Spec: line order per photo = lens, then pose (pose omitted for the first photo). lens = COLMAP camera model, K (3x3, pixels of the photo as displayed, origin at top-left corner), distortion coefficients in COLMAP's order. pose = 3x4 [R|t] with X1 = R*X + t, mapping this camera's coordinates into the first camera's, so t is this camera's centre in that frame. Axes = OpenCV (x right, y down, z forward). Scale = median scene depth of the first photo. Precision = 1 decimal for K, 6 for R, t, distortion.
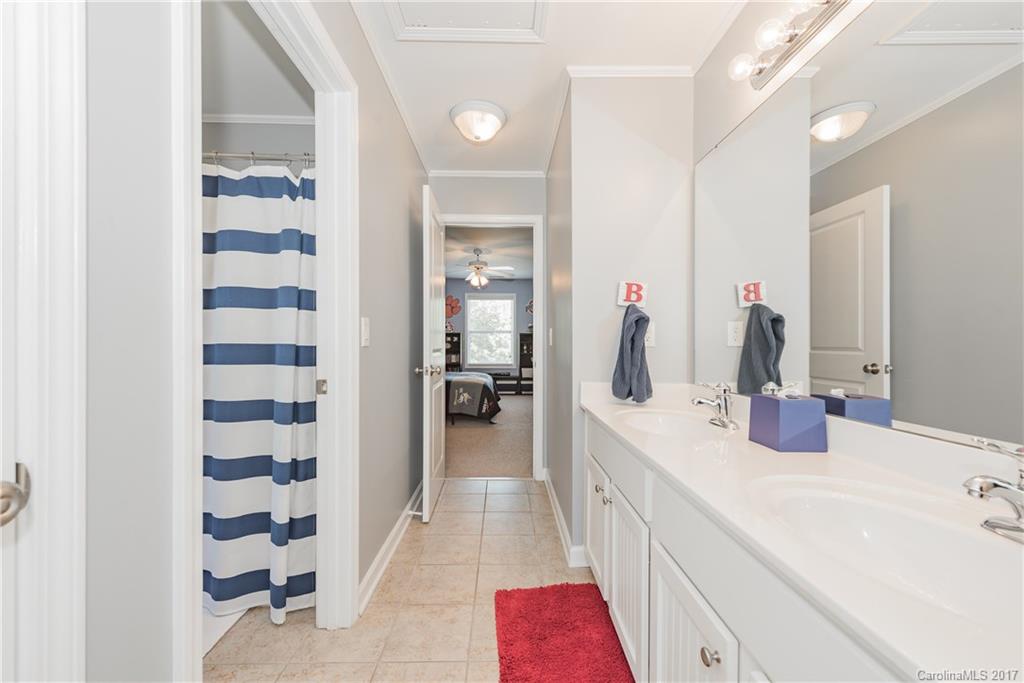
lens RADIAL K [[402.8, 0, 511.8], [0, 402.8, 342.3], [0, 0, 1]] dist [0.001768, -0.000292]
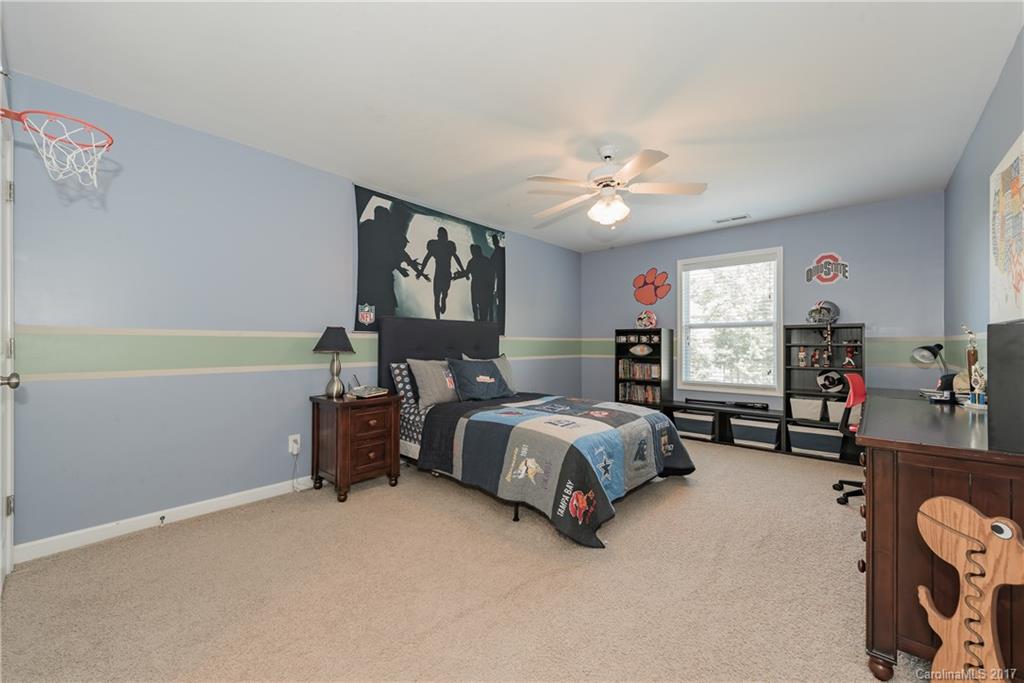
lens RADIAL K [[402.8, 0, 510.3], [0, 402.8, 342.8], [0, 0, 1]] dist [0.001768, -0.000292]
pose [[0.730541, -0.008480, -0.682816, 0.108548], [0.002869, 0.999952, -0.009350, 0.002294], [0.682863, 0.004871, 0.730530, 0.422155]]
